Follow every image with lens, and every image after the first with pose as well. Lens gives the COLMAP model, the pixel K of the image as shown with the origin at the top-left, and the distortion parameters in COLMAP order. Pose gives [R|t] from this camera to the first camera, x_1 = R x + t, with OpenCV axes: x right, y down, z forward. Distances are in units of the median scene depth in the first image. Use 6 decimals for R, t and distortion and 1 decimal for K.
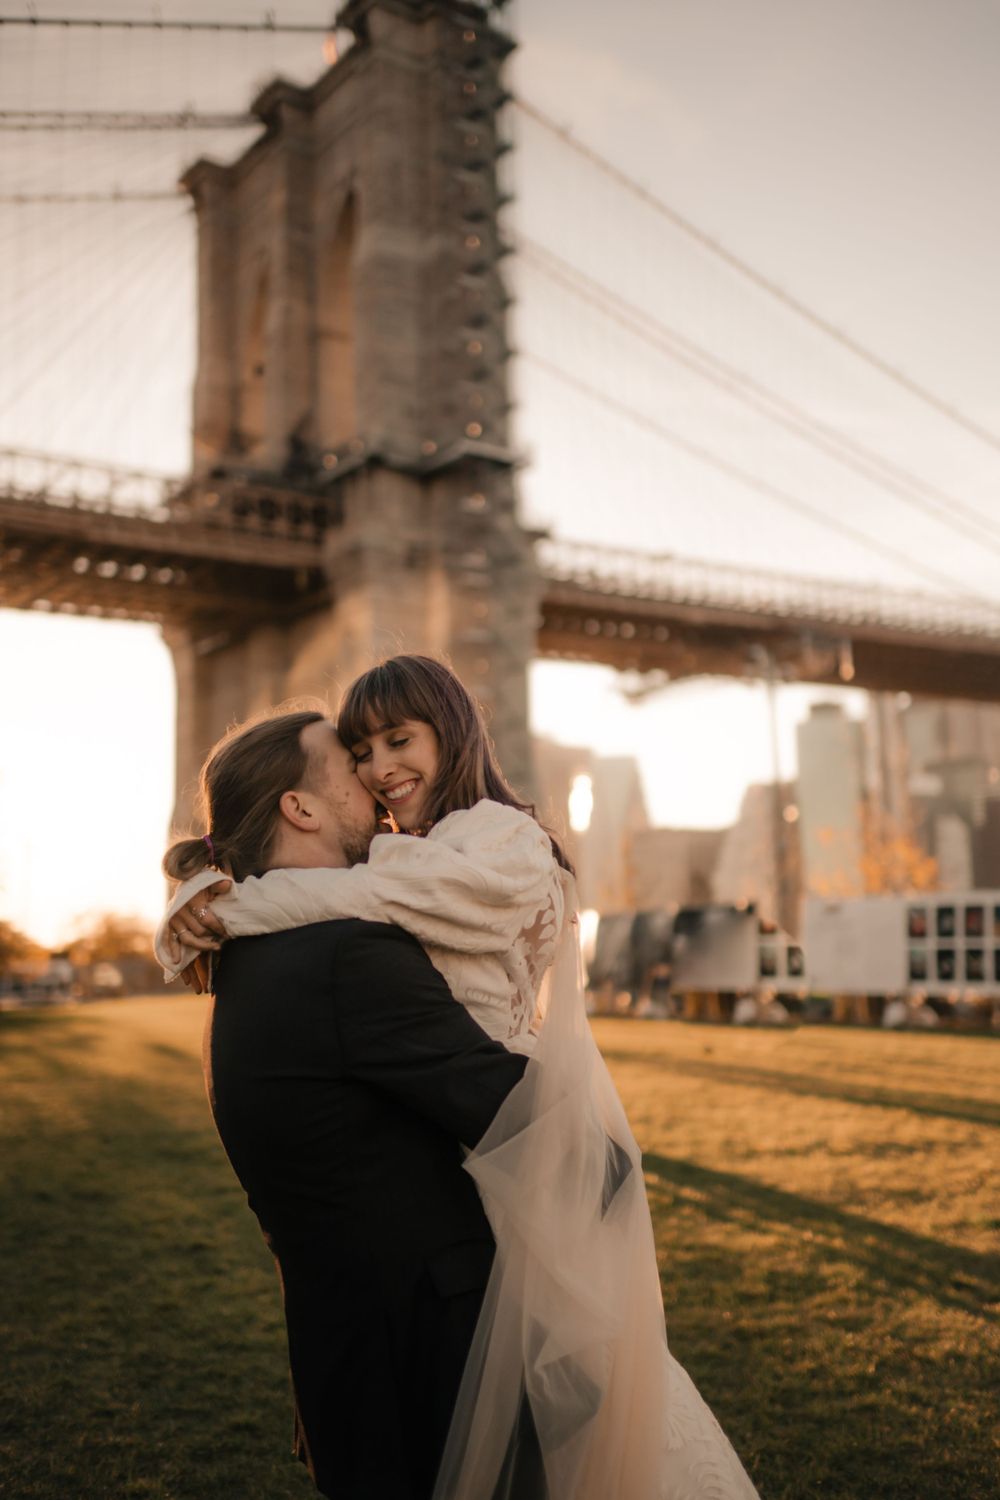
lens RADIAL K [[1538.7, 0, 500.0], [0, 1538.7, 750.0], [0, 0, 1]] dist [0.068806, -0.029195]
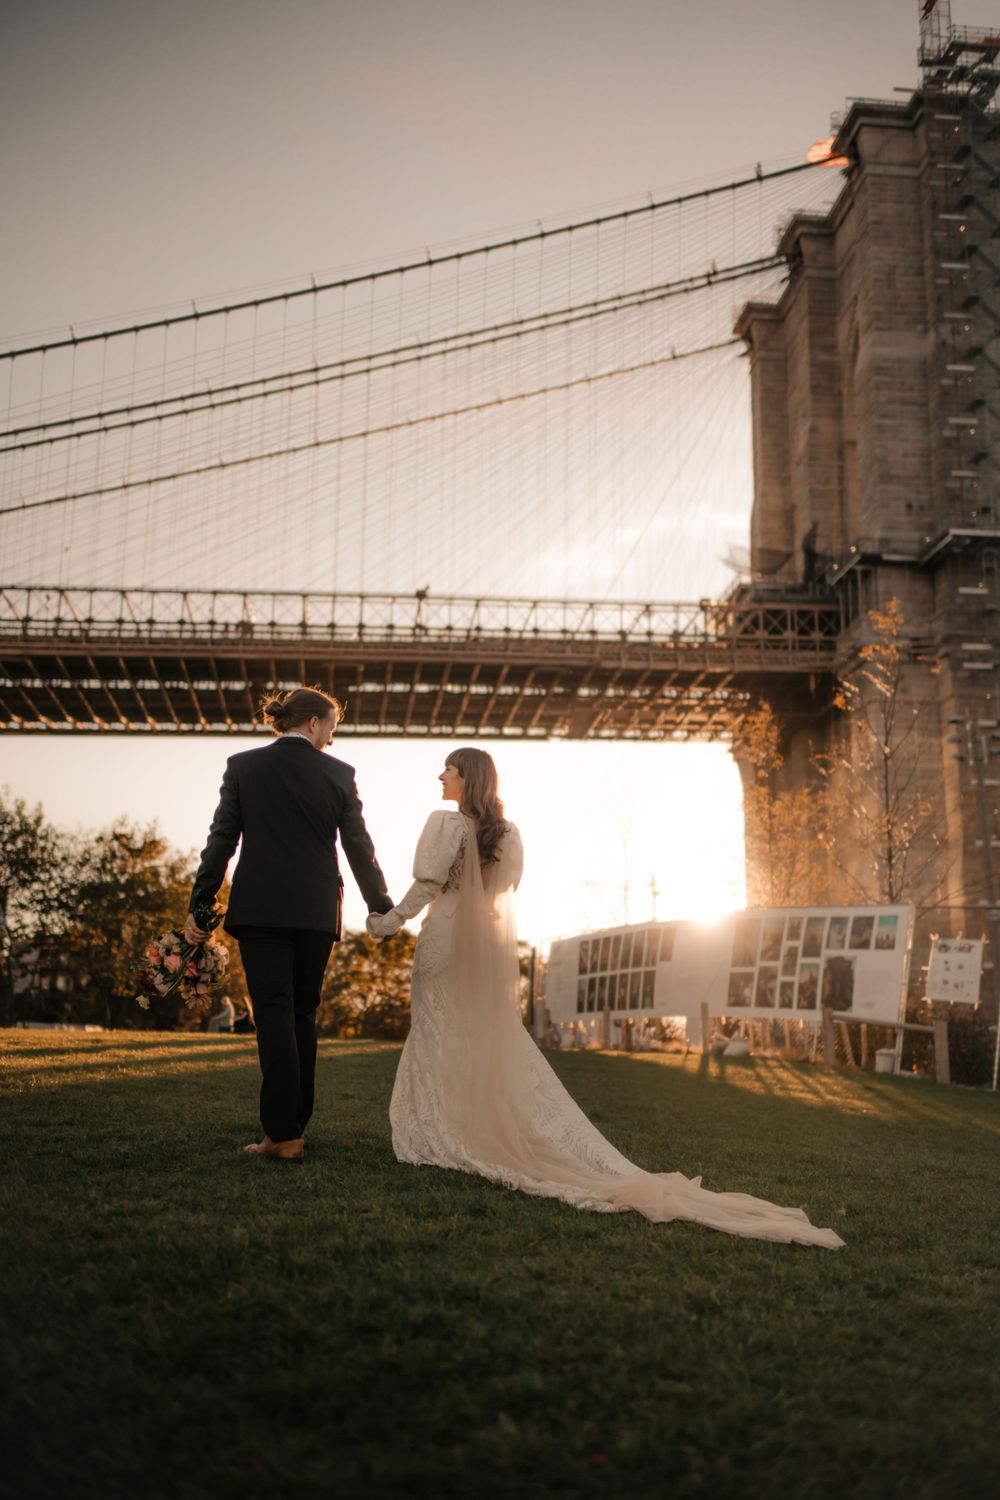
lens RADIAL K [[1538.7, 0, 500.0], [0, 1538.7, 750.0], [0, 0, 1]] dist [0.068806, -0.029195]
pose [[0.876584, -0.079346, -0.474663, 0.164093], [0.040240, 0.994945, -0.092004, 0.017659], [0.479564, 0.061549, 0.875346, 0.007140]]
